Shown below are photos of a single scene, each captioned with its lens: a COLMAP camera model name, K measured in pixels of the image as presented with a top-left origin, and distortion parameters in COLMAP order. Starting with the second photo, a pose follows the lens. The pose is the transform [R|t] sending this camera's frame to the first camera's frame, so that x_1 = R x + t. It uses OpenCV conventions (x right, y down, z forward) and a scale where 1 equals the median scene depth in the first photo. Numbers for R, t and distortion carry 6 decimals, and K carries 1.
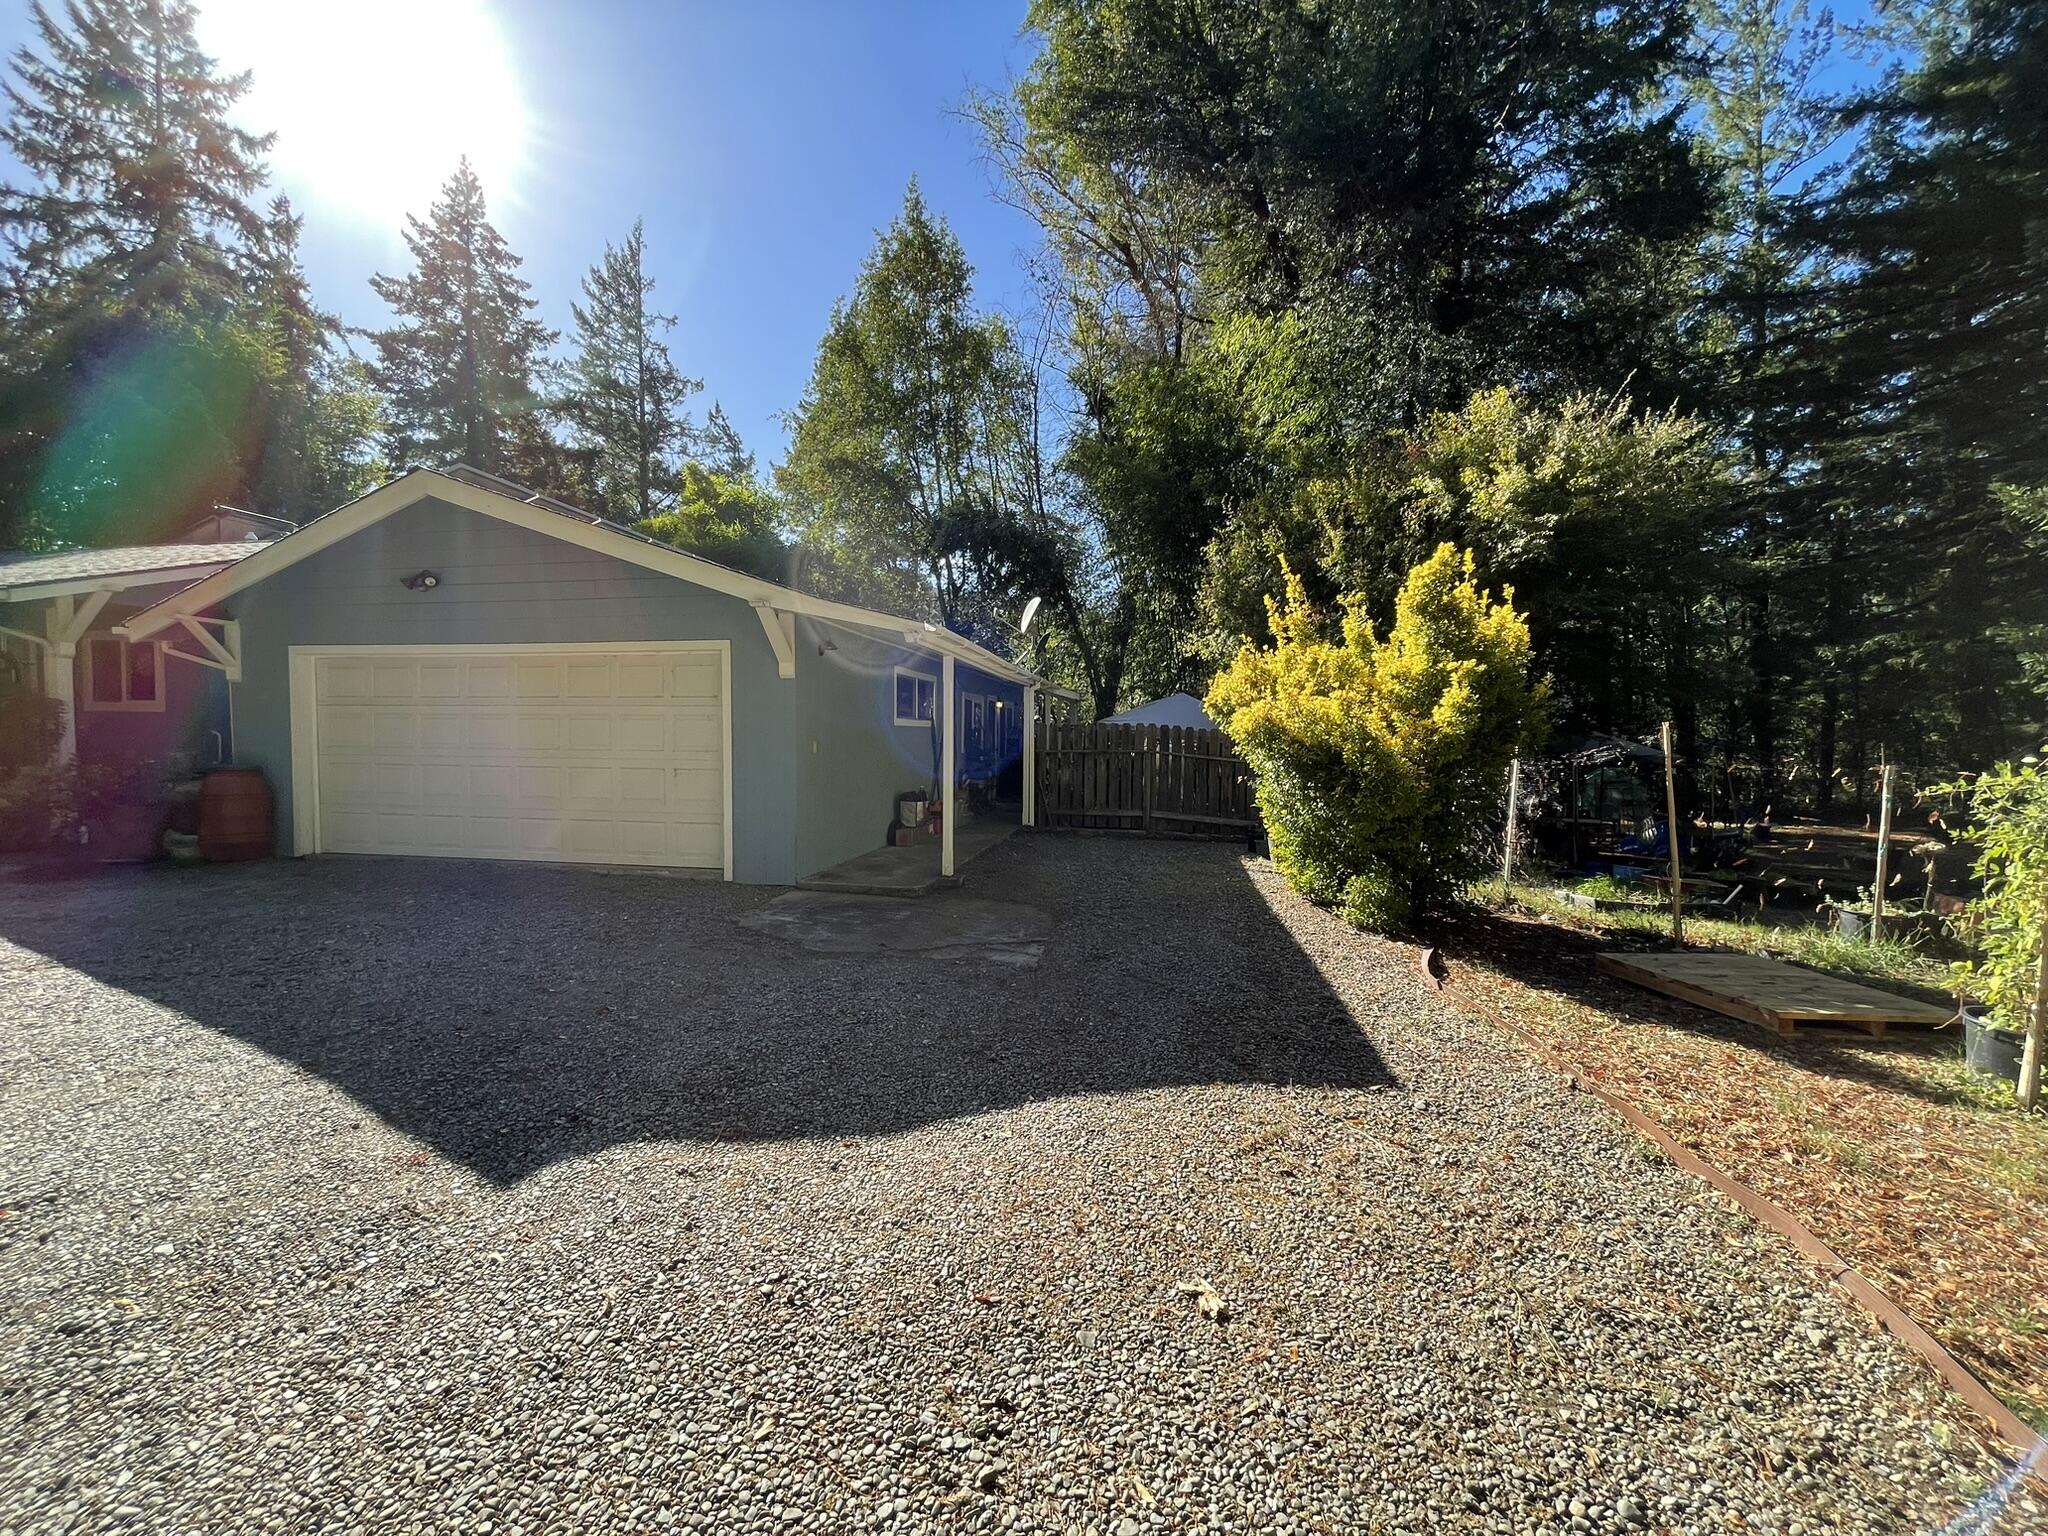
lens RADIAL K [[833.2, 0, 1011.6], [0, 833.2, 769.1], [0, 0, 1]] dist [-0.000106, -0.001424]
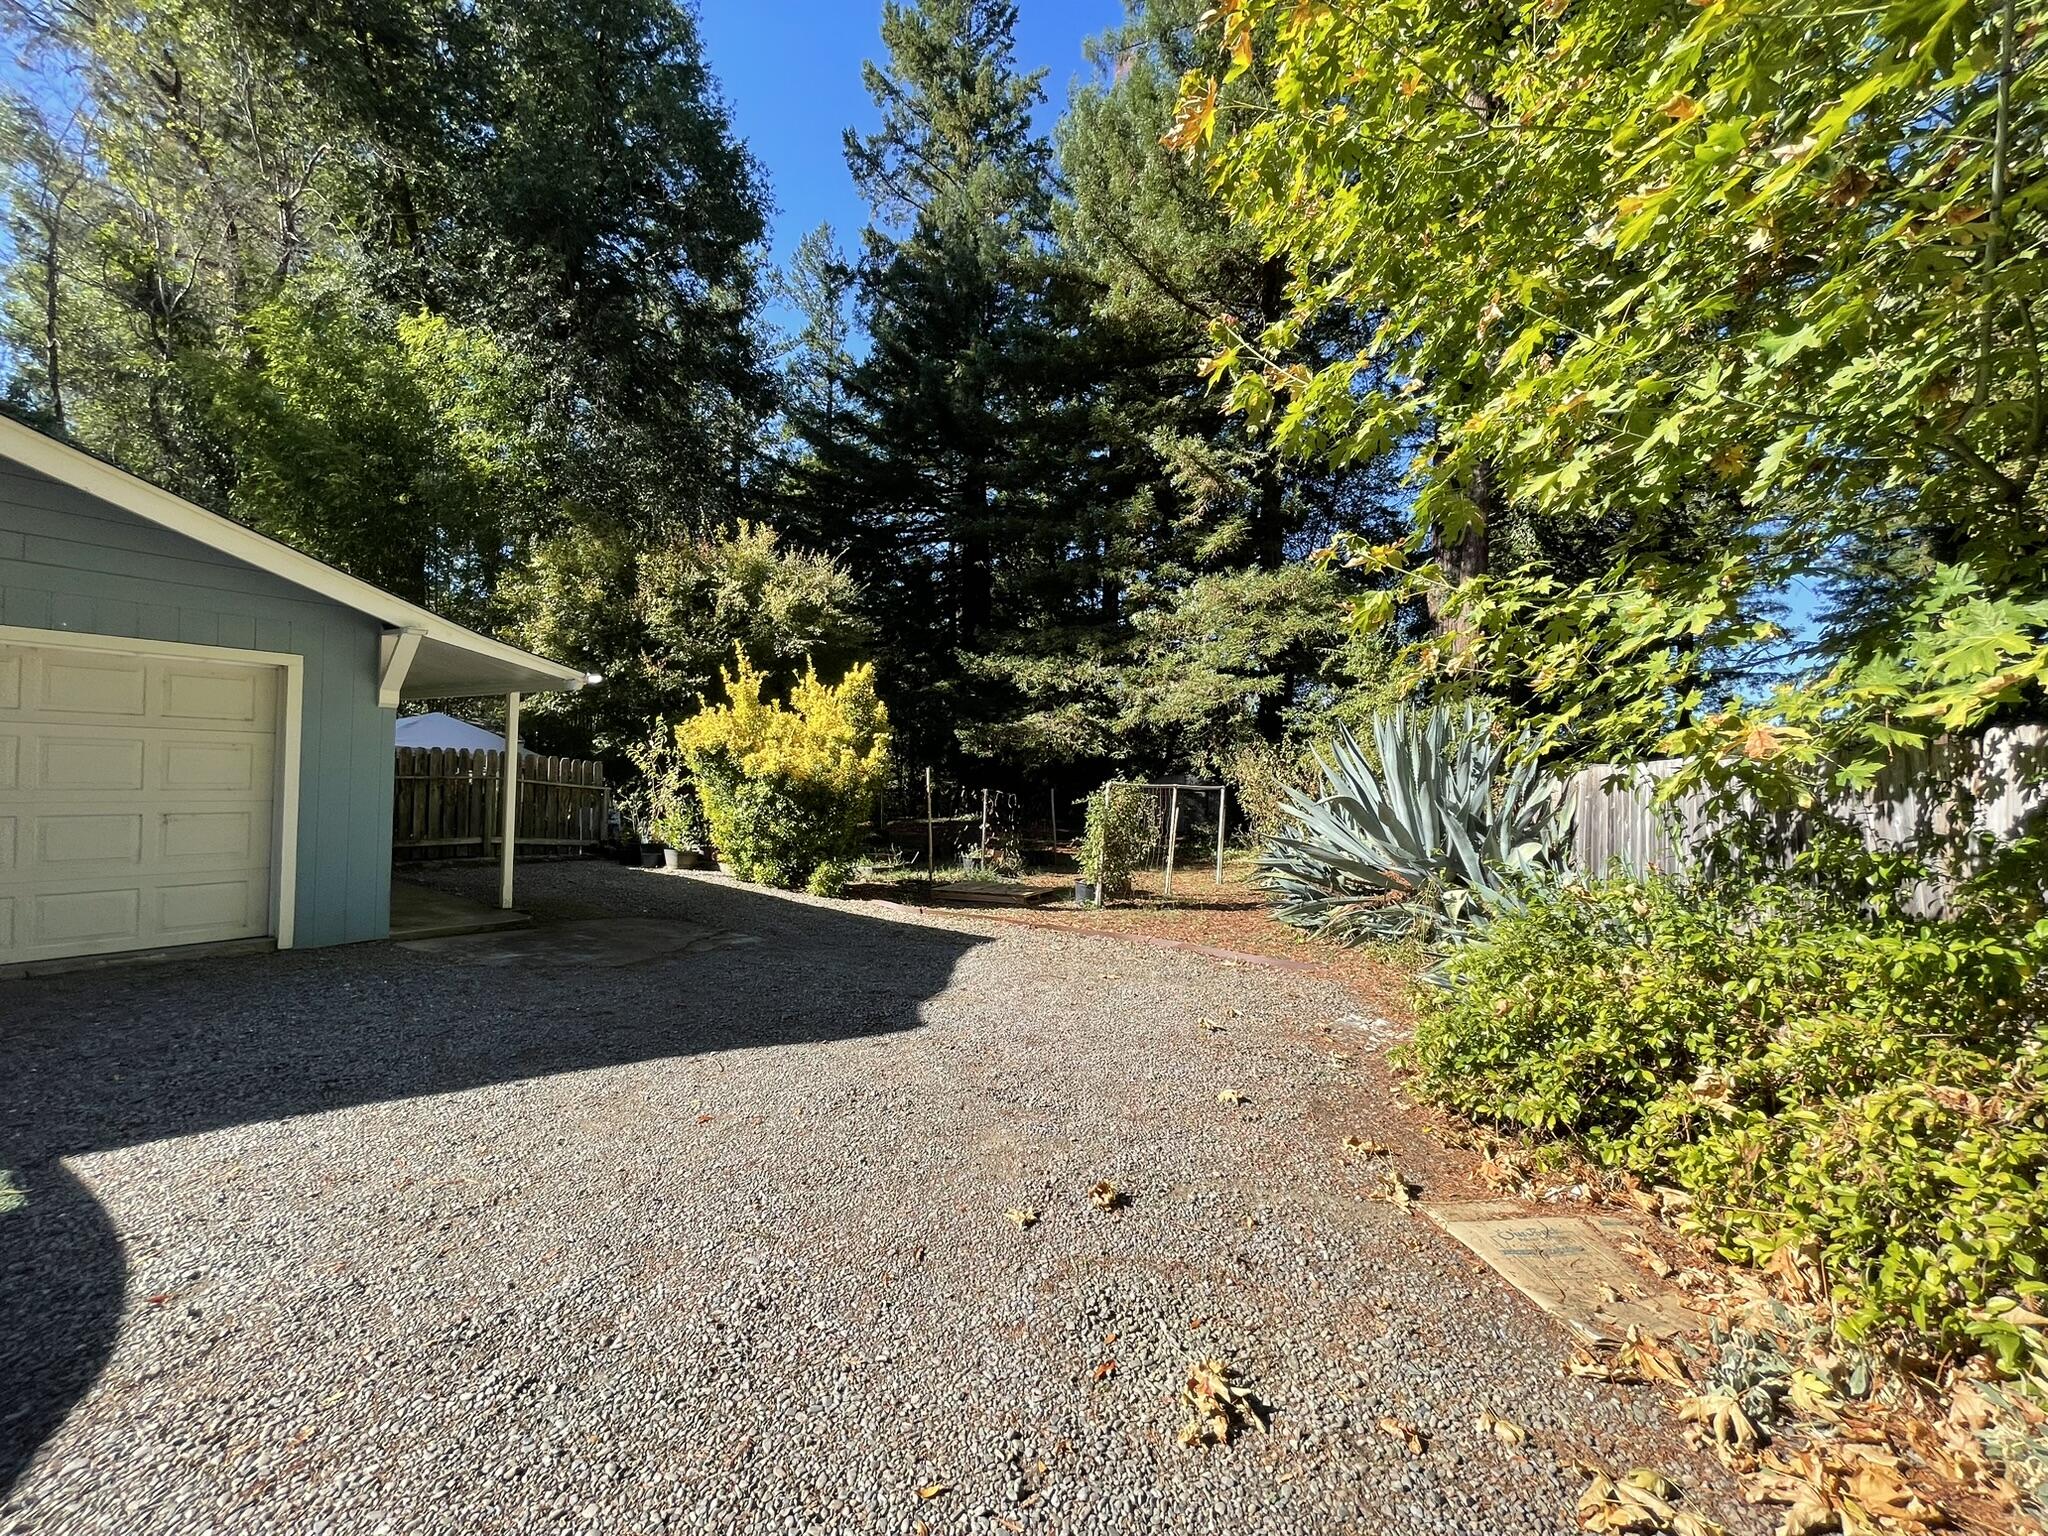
lens RADIAL K [[833.2, 0, 1027.5], [0, 833.2, 772.5], [0, 0, 1]] dist [-0.000106, -0.001424]
pose [[0.407920, 0.003795, 0.913010, -0.519481], [0.006161, 0.999957, -0.006909, -0.018282], [-0.912997, 0.008443, 0.407880, 0.003159]]
